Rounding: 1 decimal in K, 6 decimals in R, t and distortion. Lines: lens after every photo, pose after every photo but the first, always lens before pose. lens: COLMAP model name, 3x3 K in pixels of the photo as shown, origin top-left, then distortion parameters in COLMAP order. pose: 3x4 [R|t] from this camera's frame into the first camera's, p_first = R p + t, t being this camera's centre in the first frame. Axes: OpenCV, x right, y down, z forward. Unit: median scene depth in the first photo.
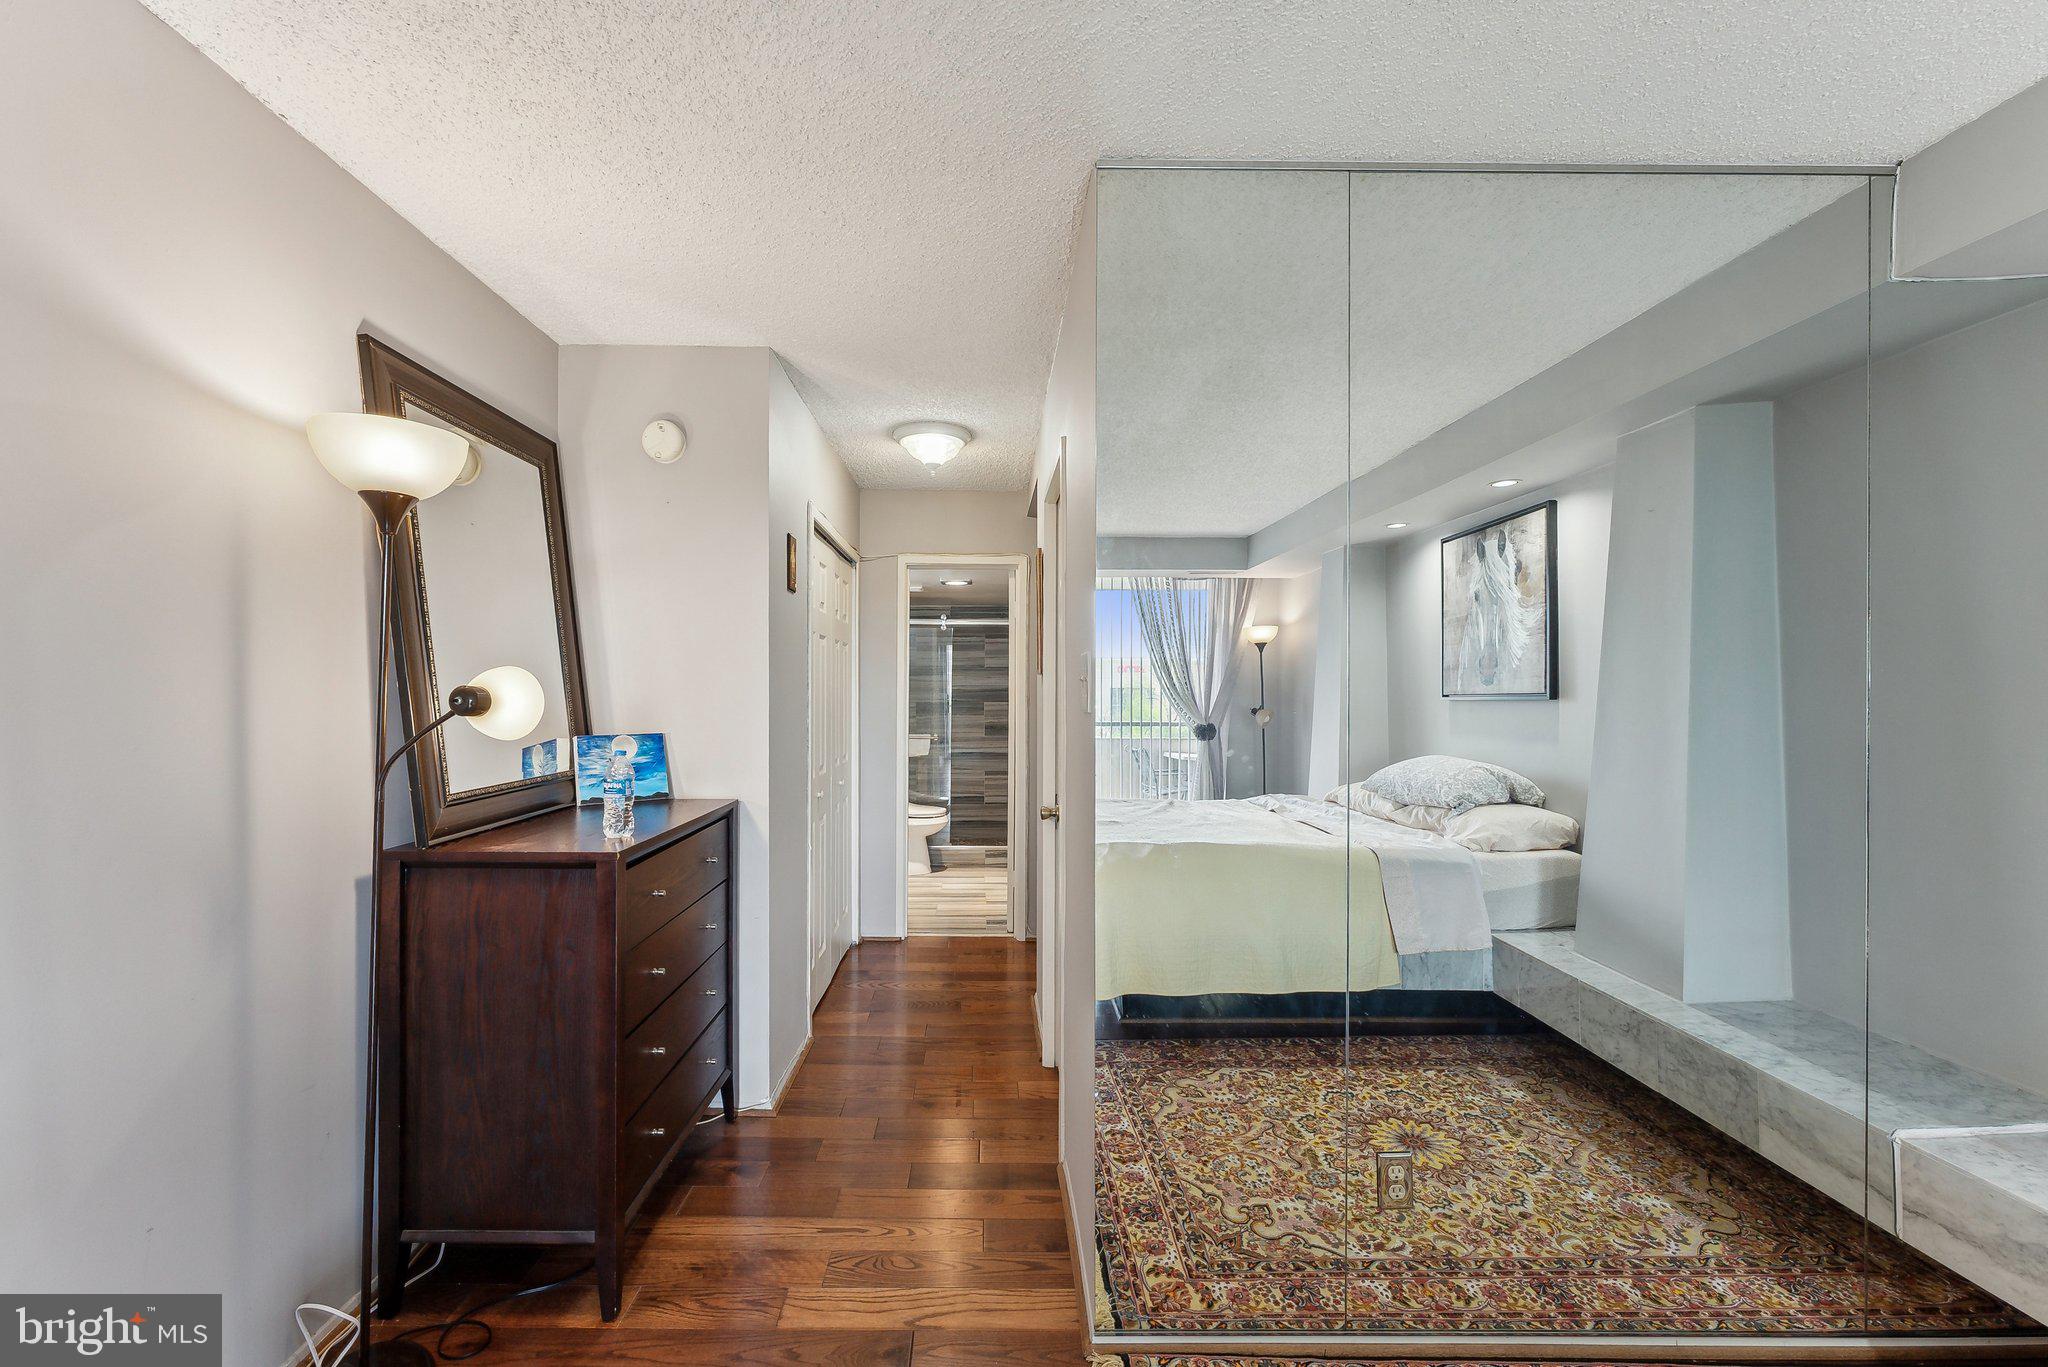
lens RADIAL K [[870.1, 0, 1024.0], [0, 870.1, 683.5], [0, 0, 1]] dist [0.001614, -0.000284]
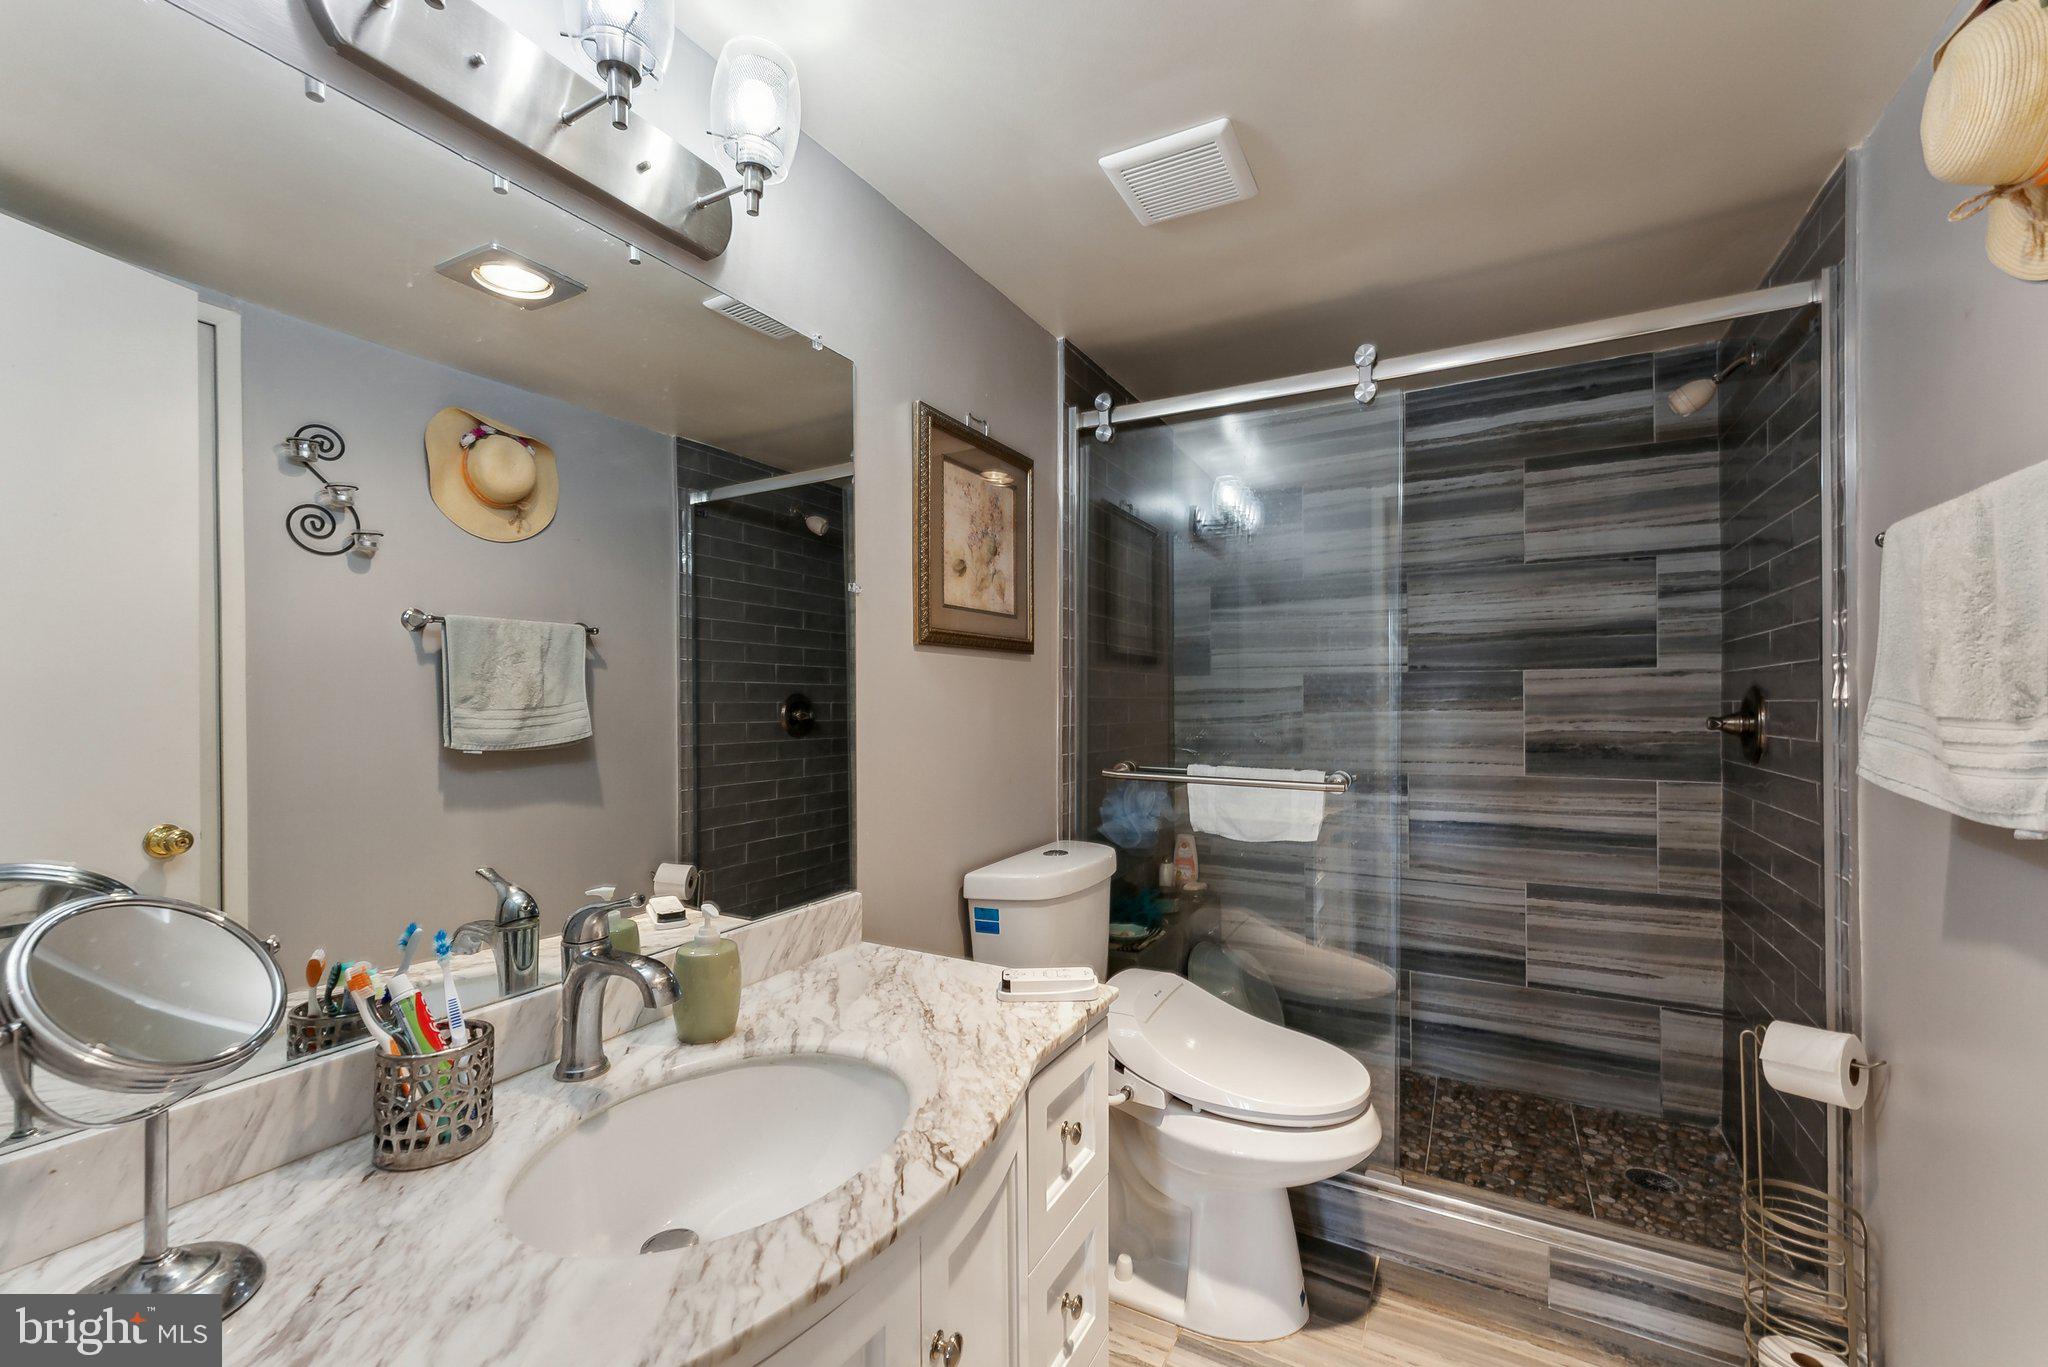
lens RADIAL K [[830.5, 0, 1023.2], [0, 830.5, 699.2], [0, 0, 1]] dist [-0.000049, 0.000029]
pose [[0.853693, -0.006777, -0.520732, -0.088337], [0.011008, 0.999927, 0.005033, 0.057843], [0.520660, -0.010029, 0.853705, 1.298086]]
